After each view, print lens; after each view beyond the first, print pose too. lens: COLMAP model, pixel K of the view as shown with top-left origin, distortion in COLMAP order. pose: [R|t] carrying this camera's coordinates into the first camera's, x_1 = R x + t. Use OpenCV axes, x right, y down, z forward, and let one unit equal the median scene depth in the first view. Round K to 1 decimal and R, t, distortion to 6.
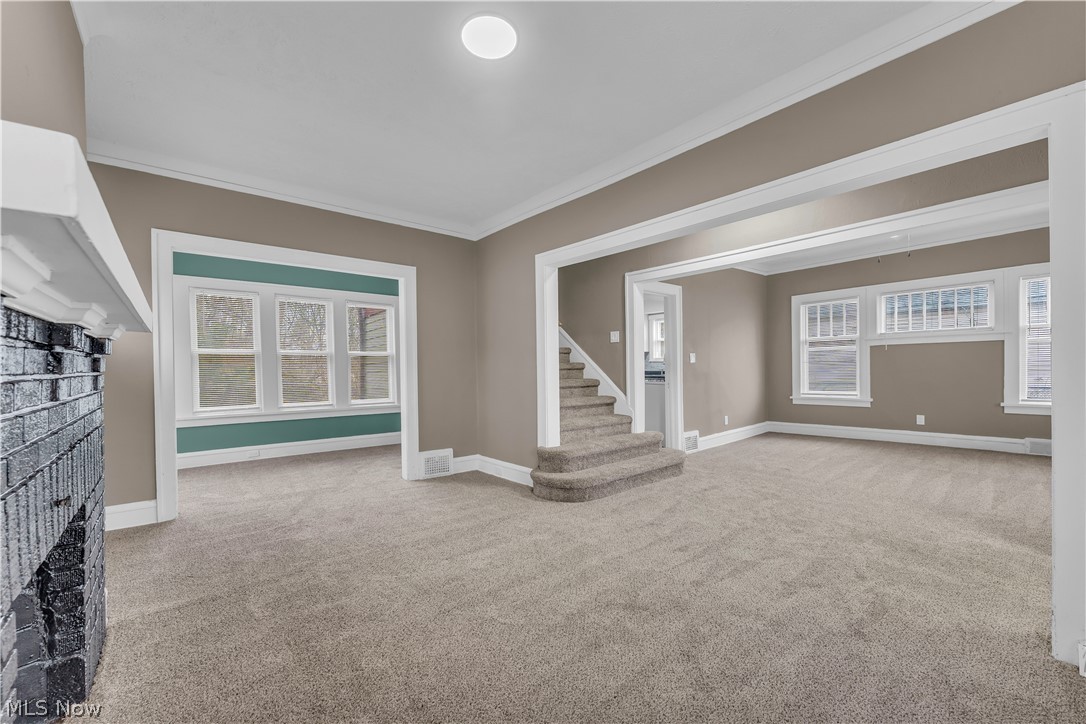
lens RADIAL K [[439.0, 0, 540.8], [0, 439.0, 367.7], [0, 0, 1]] dist [-0.000295, -0.001042]
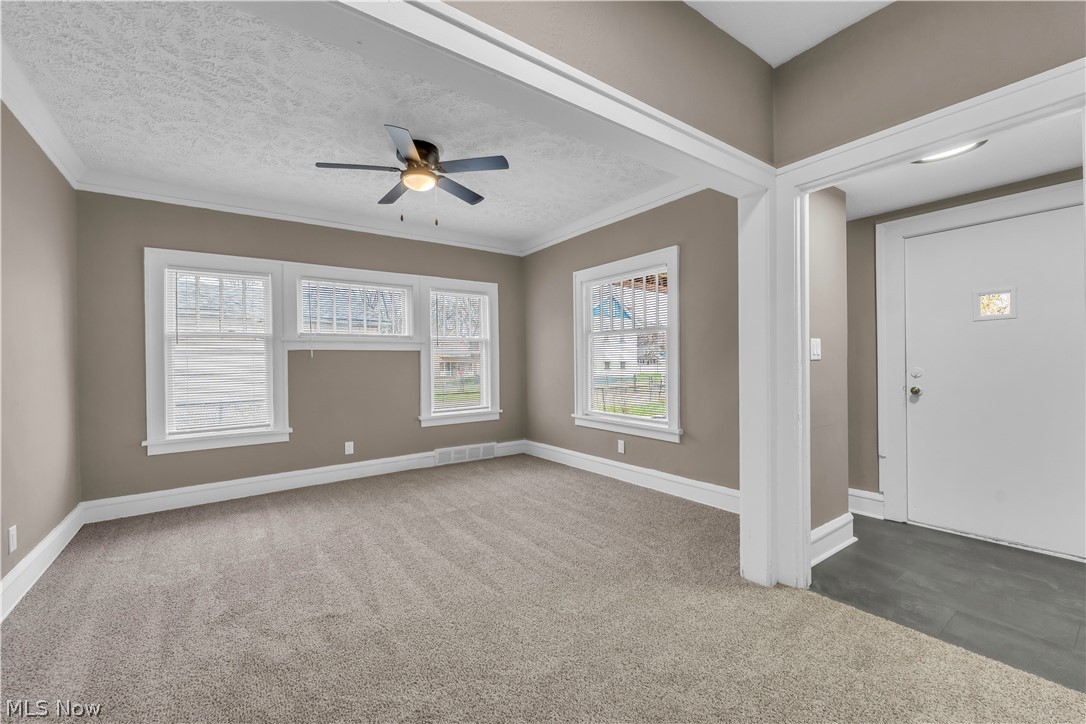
lens RADIAL K [[439.0, 0, 534.0], [0, 439.0, 367.0], [0, 0, 1]] dist [-0.000295, -0.001042]
pose [[0.066426, 0.015919, 0.997664, 0.099575], [0.017858, 0.999694, -0.017141, -0.005430], [-0.997632, 0.018955, 0.066121, 0.571254]]
